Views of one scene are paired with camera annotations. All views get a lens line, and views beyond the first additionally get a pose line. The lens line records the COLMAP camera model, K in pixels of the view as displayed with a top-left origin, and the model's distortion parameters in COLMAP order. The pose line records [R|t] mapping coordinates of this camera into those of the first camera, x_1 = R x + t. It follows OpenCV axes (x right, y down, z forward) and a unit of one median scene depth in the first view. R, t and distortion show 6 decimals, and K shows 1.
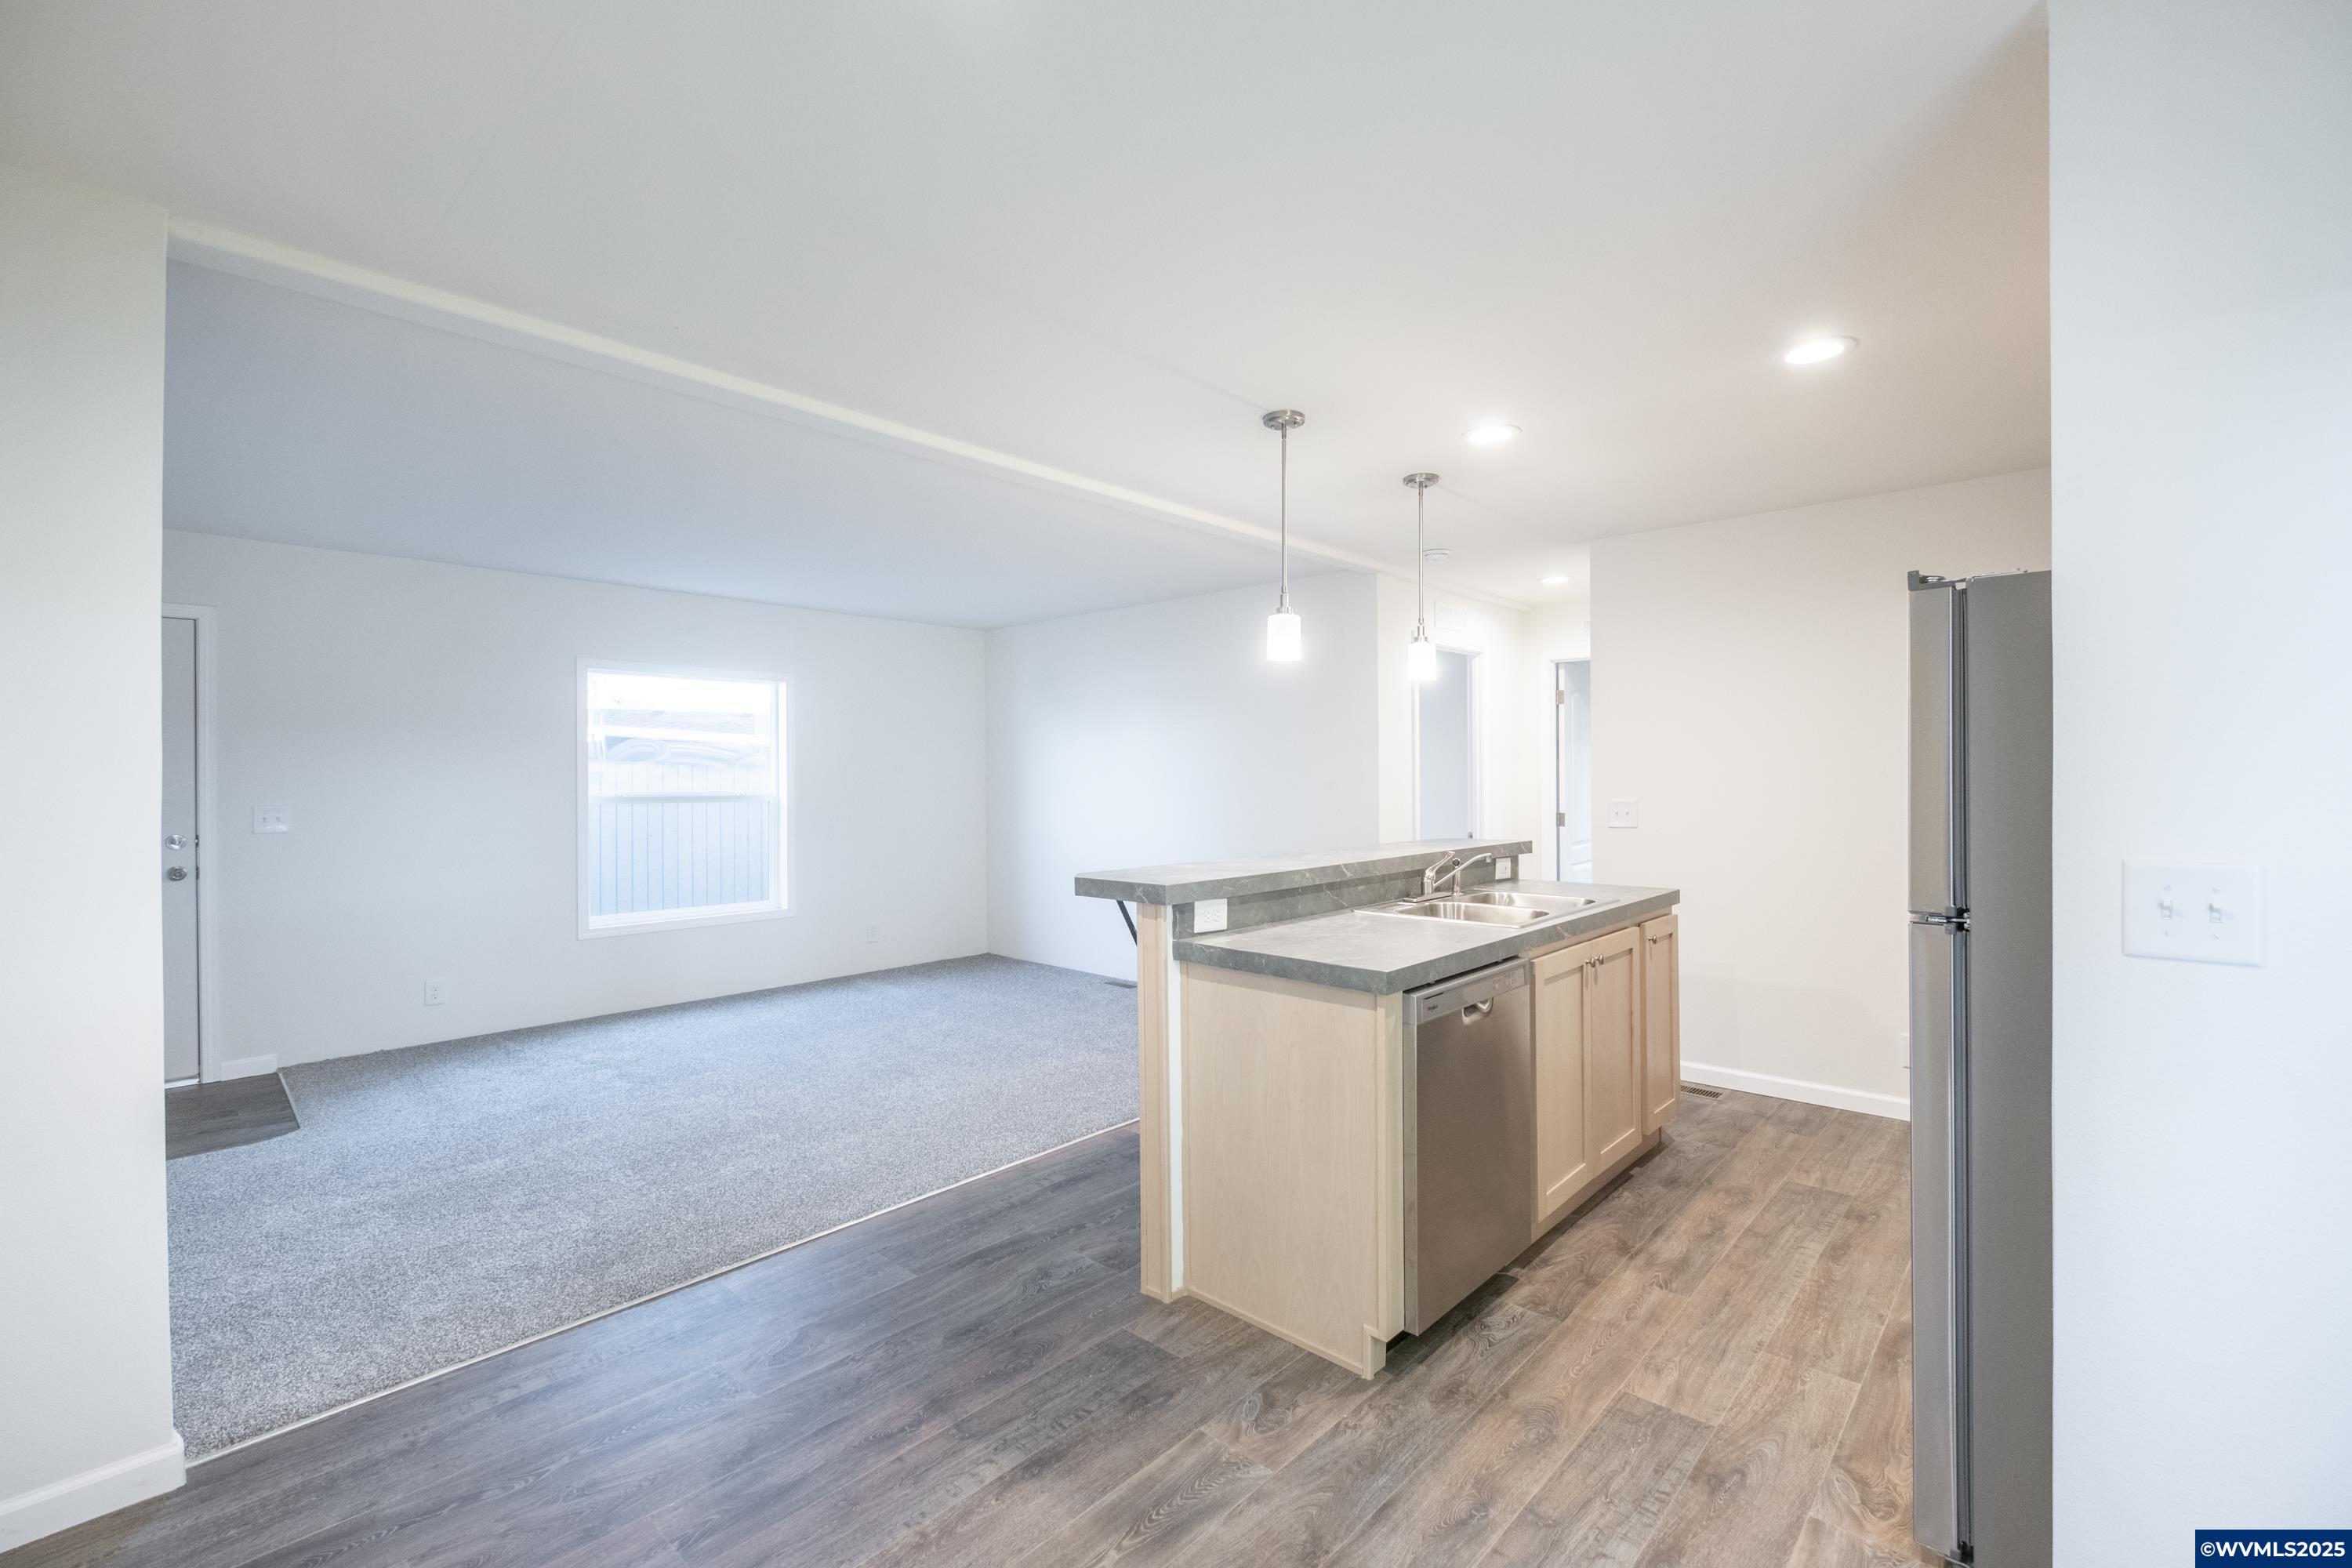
lens RADIAL K [[1009.2, 0, 1185.5], [0, 1009.2, 780.8], [0, 0, 1]] dist [-0.003769, -0.000857]
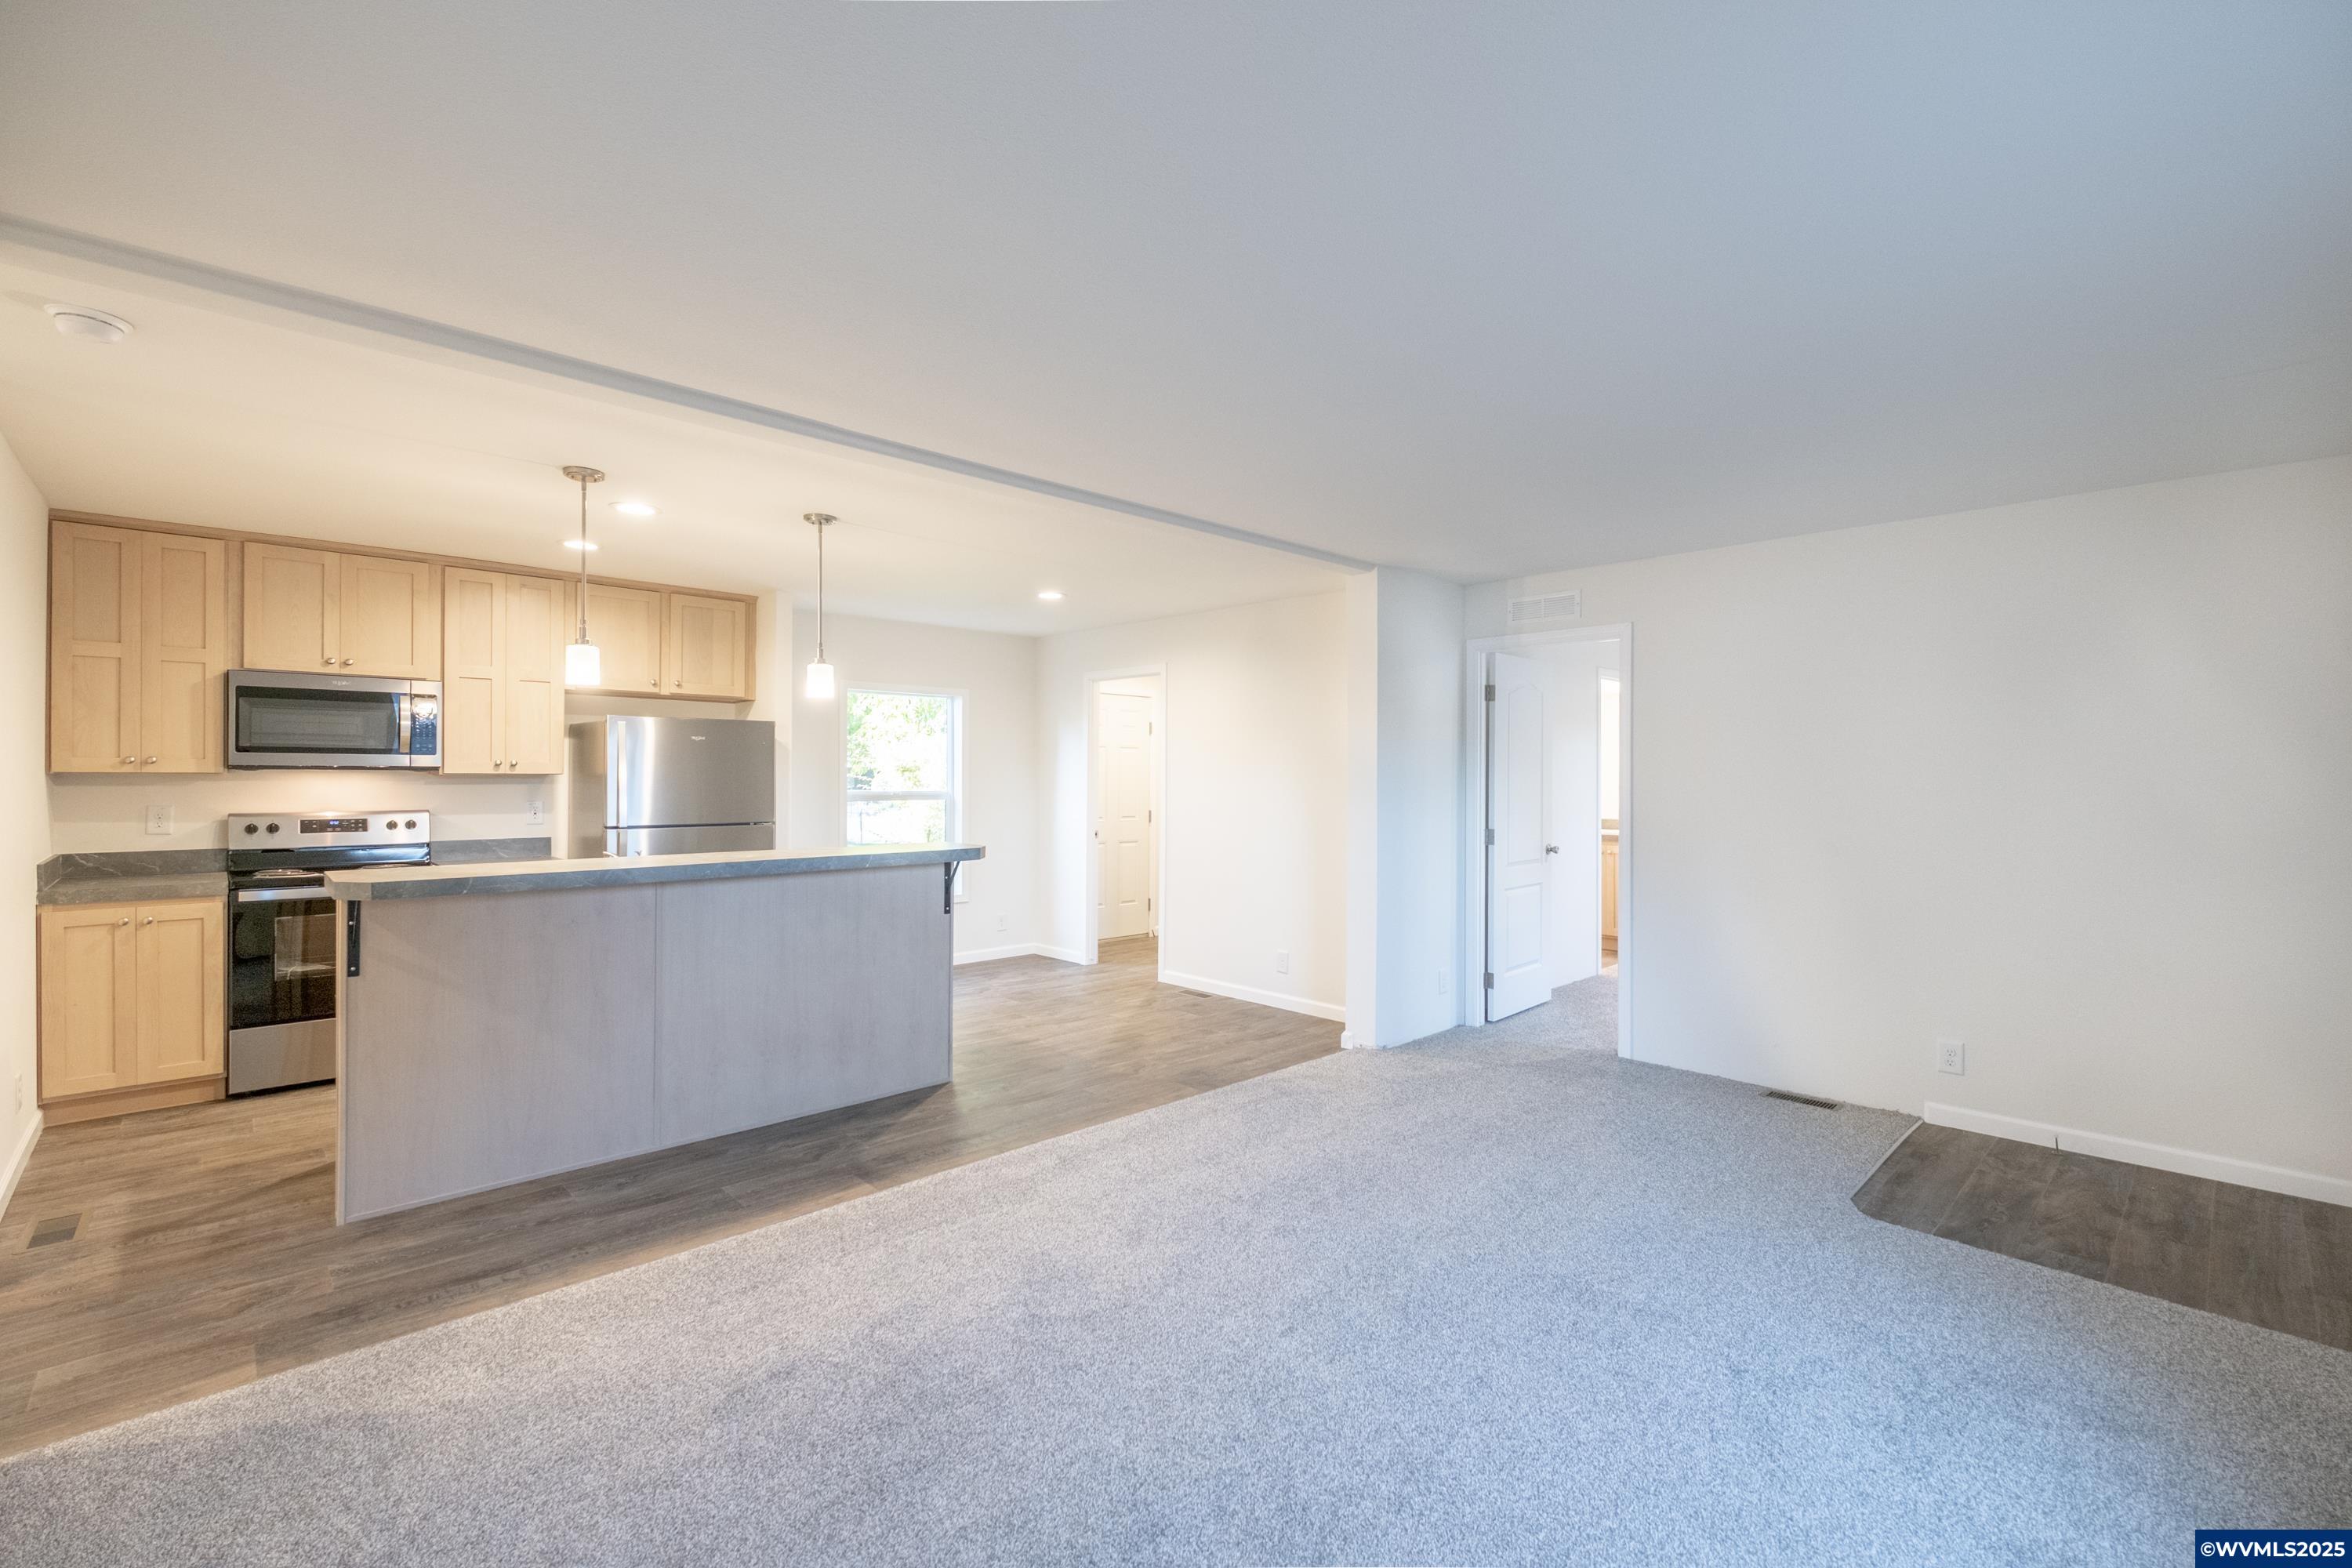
lens RADIAL K [[1009.2, 0, 1185.5], [0, 1009.2, 780.8], [0, 0, 1]] dist [-0.003769, -0.000857]
pose [[-0.997874, 0.002270, 0.065133, -0.600786], [0.002890, 0.999951, 0.009417, -0.024229], [-0.065108, 0.009585, -0.997832, 2.911465]]
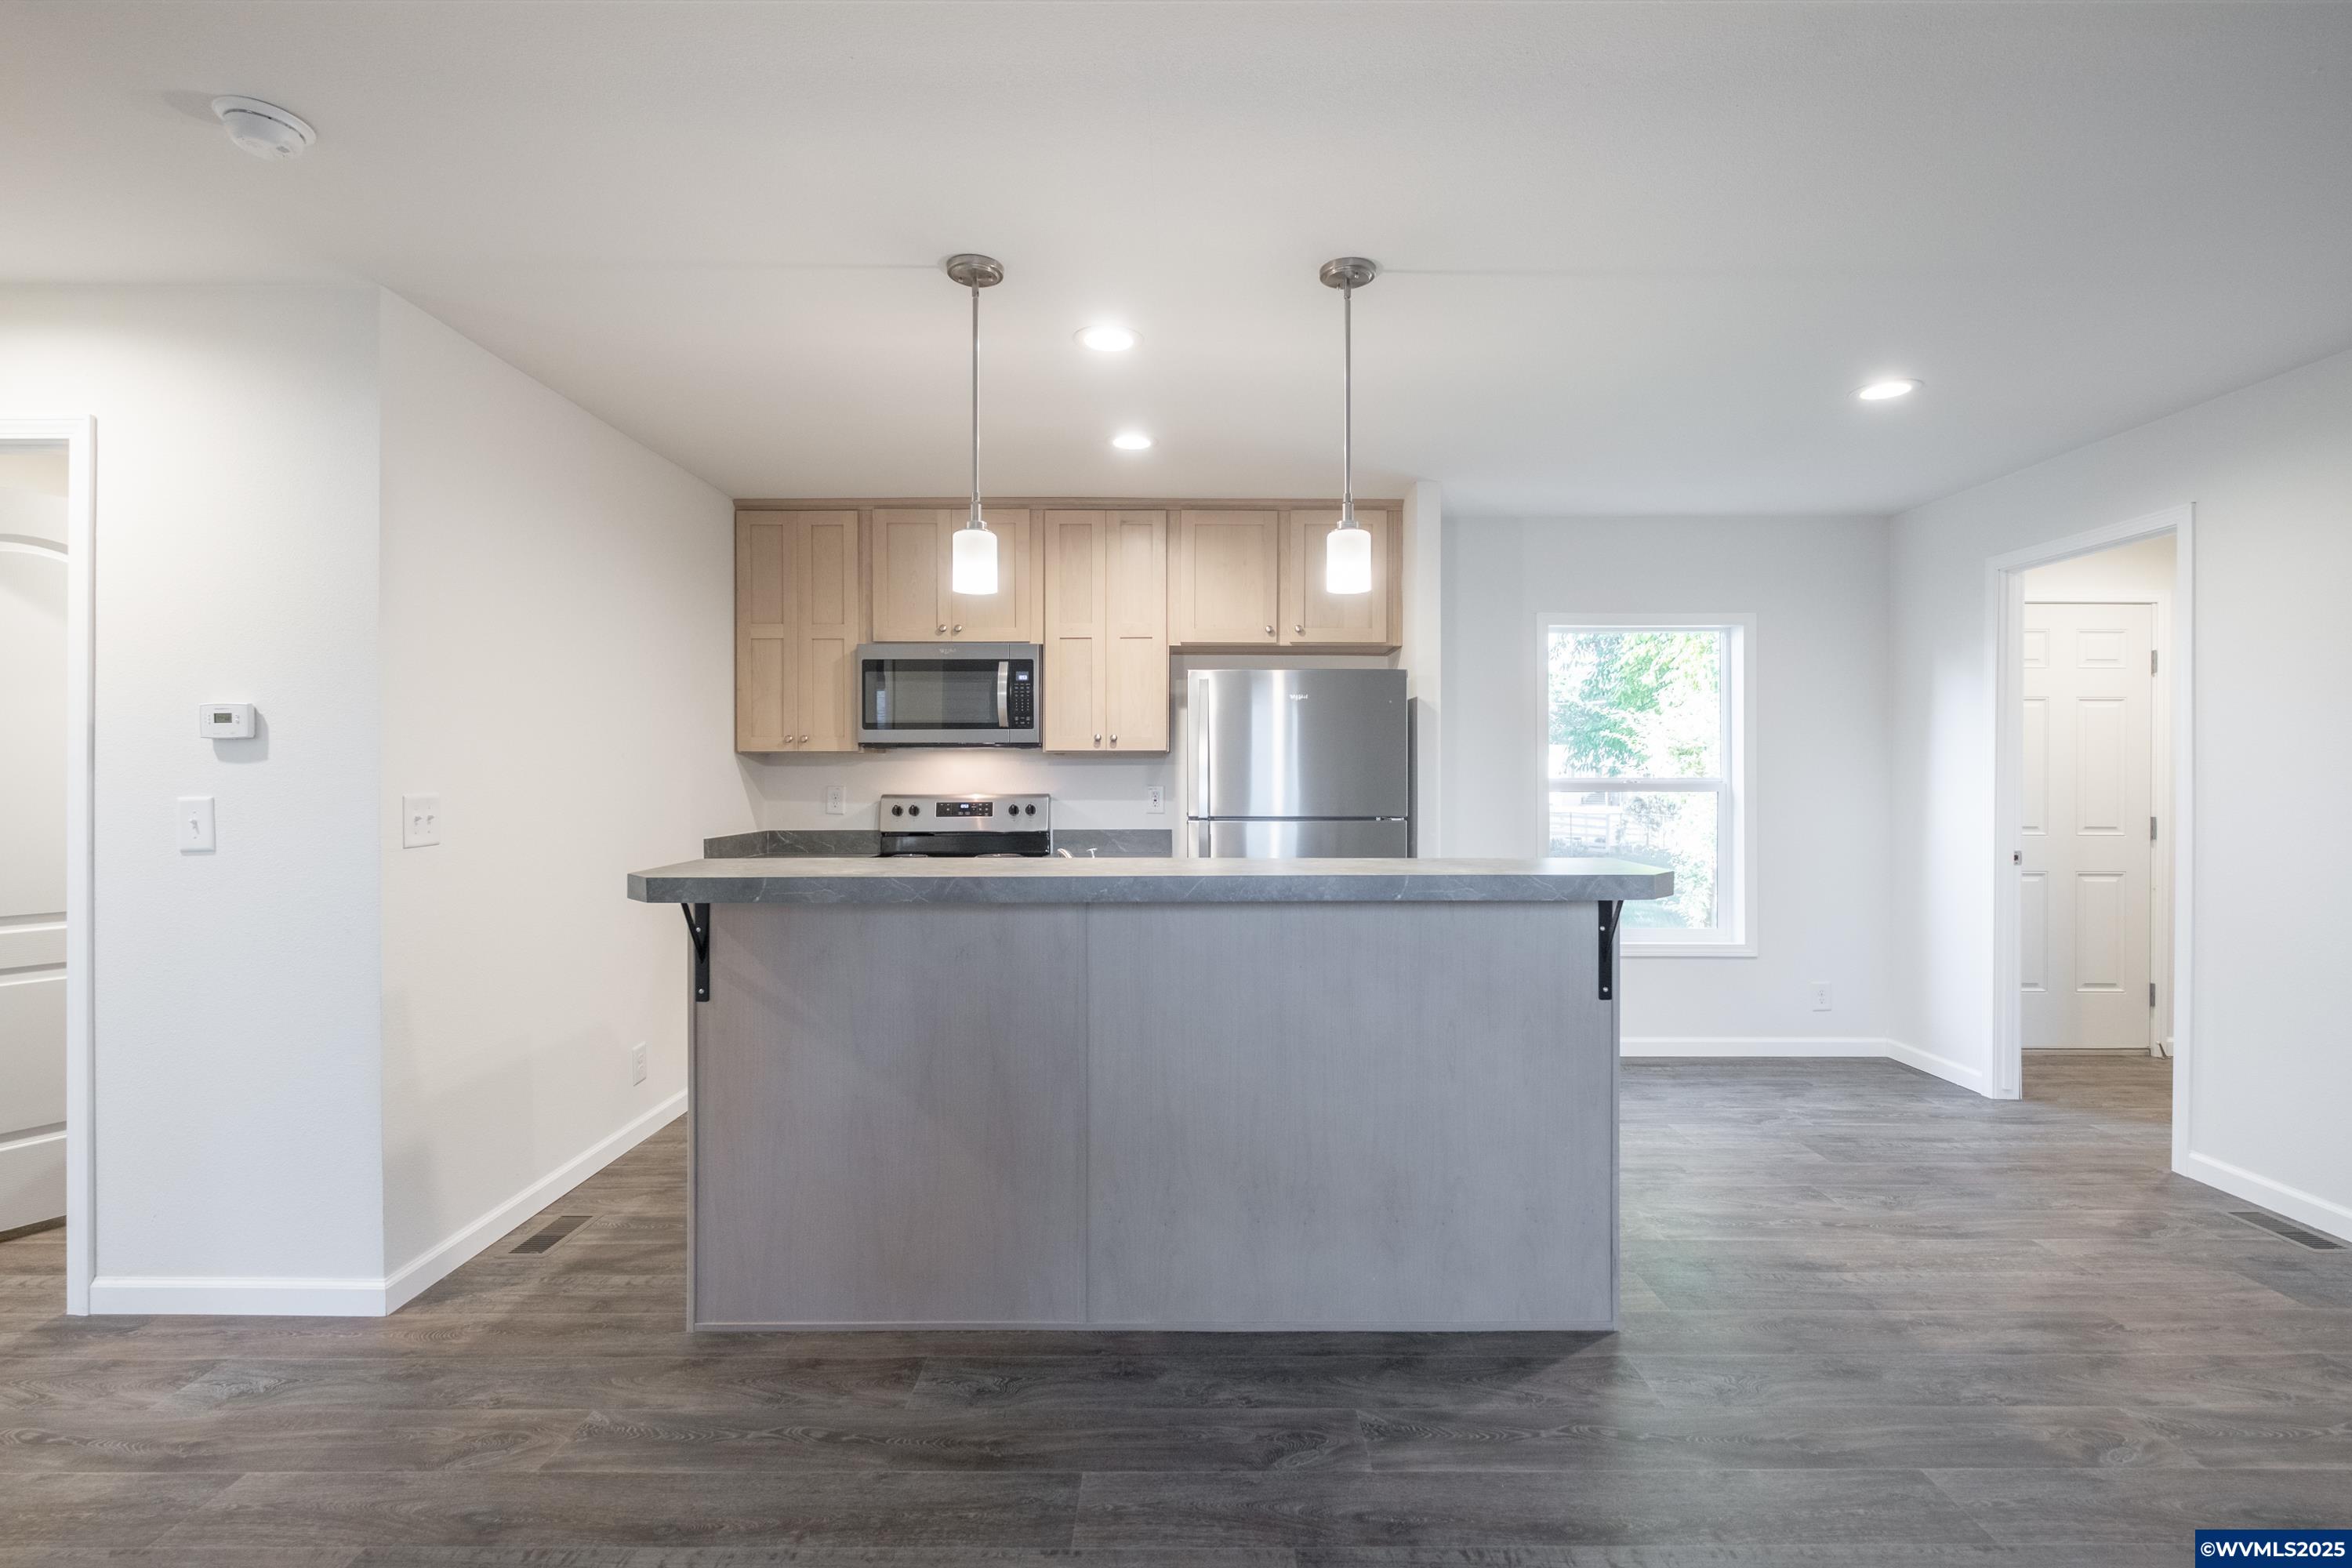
lens RADIAL K [[1088.2, 0, 1184.1], [0, 1088.2, 776.3], [0, 0, 1]] dist [0.001219, -0.001418]
pose [[-0.671888, 0.007585, 0.740614, -0.533341], [0.009003, 0.999957, -0.002073, 0.026071], [-0.740598, 0.005275, -0.671927, 2.066571]]
